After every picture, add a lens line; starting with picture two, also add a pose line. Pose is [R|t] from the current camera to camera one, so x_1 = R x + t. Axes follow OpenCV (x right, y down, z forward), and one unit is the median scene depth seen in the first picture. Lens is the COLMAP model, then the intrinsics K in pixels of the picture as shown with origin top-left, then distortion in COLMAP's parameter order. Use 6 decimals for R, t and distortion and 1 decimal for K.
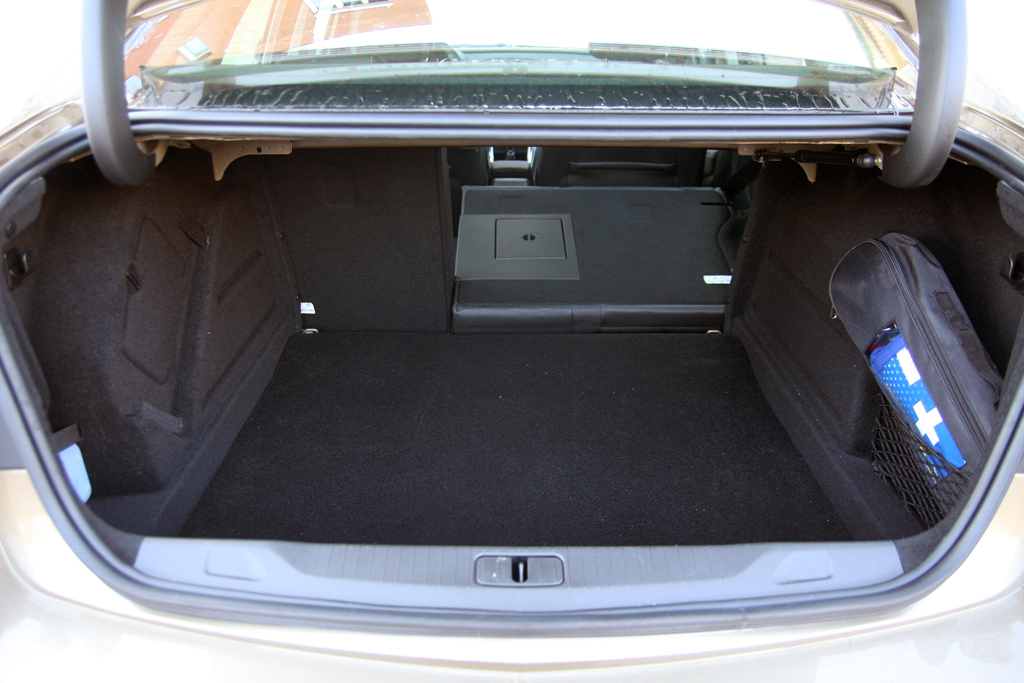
lens RADIAL K [[805.1, 0, 512.0], [0, 805.1, 341.5], [0, 0, 1]] dist [-0.106871, 0.060852]
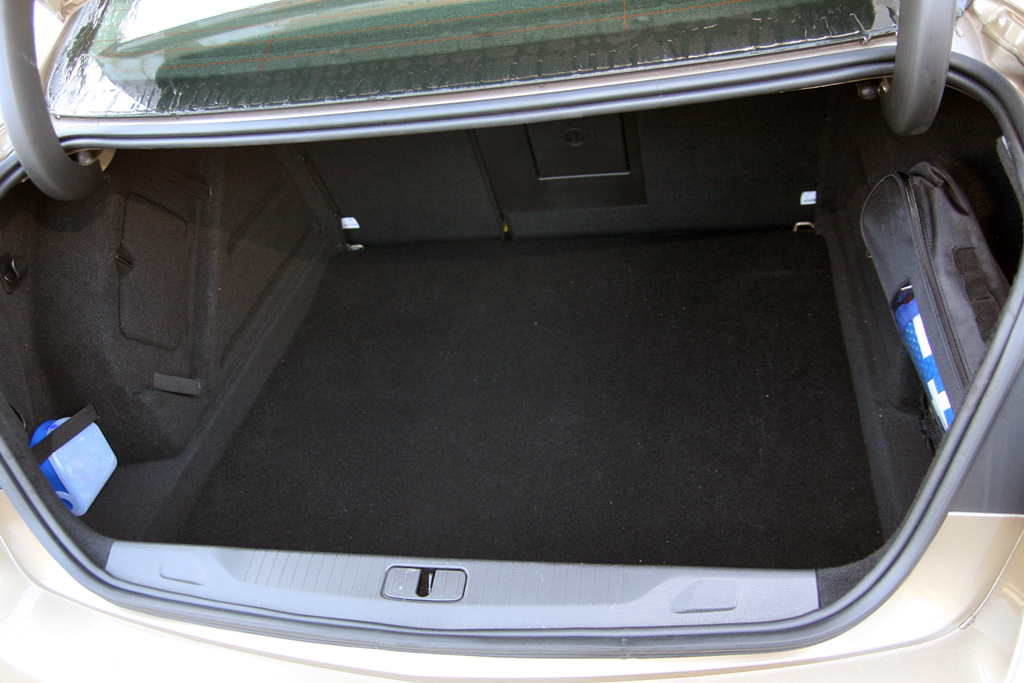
lens RADIAL K [[937.7, 0, 512.0], [0, 937.7, 341.5], [0, 0, 1]] dist [-0.079985, 0.009736]
pose [[0.965036, -0.018479, -0.261465, 0.338167], [0.079277, 0.971371, 0.223951, -0.217204], [0.249841, -0.236849, 0.938873, -0.033042]]
